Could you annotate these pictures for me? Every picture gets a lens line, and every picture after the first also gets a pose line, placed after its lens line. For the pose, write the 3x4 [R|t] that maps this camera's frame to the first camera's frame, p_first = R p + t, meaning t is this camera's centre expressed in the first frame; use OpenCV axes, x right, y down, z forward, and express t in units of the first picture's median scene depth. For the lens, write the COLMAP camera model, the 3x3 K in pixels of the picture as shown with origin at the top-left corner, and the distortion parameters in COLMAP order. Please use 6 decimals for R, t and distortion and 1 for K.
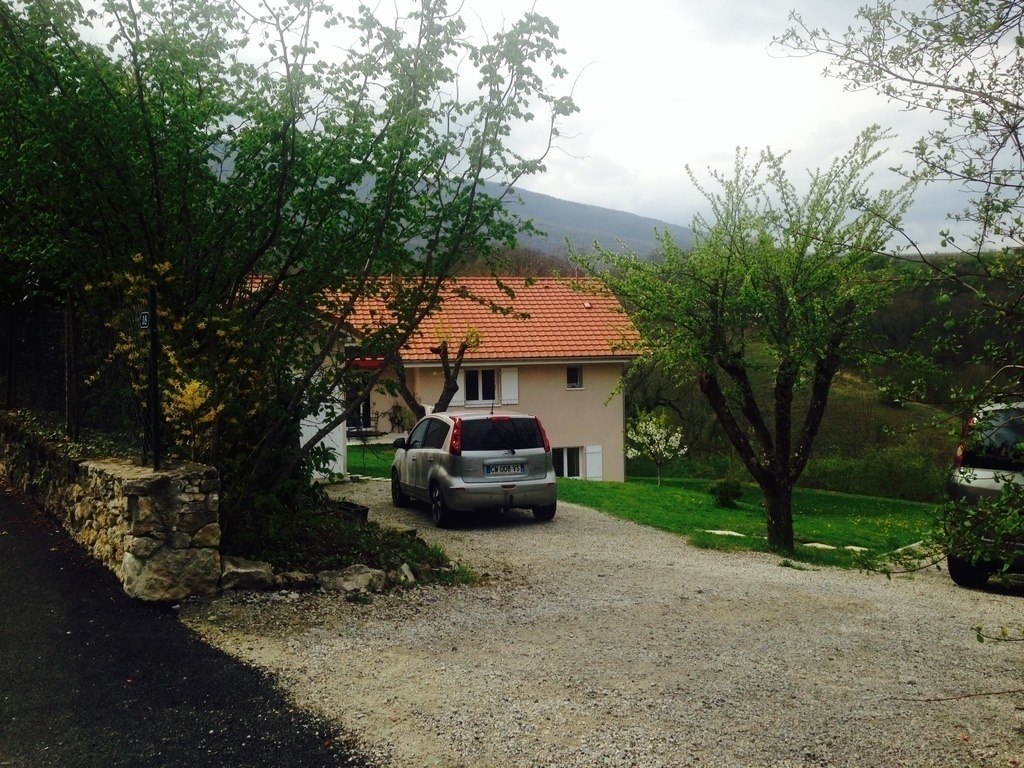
lens RADIAL K [[924.5, 0, 512.0], [0, 924.5, 384.0], [0, 0, 1]] dist [0.202005, -0.328584]
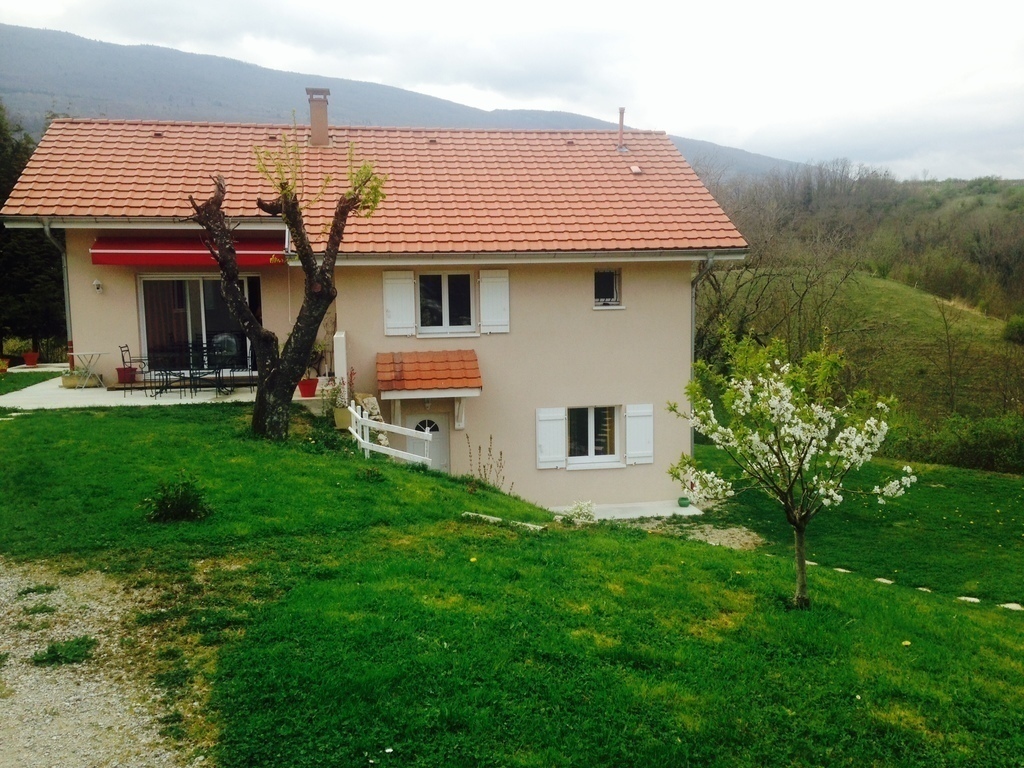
lens RADIAL K [[924.5, 0, 512.0], [0, 924.5, 384.0], [0, 0, 1]] dist [0.202005, -0.328584]
pose [[0.996985, 0.009224, -0.077039, 0.143975], [-0.004022, 0.997717, 0.067409, 0.037828], [0.077485, -0.066896, 0.994747, 1.111235]]
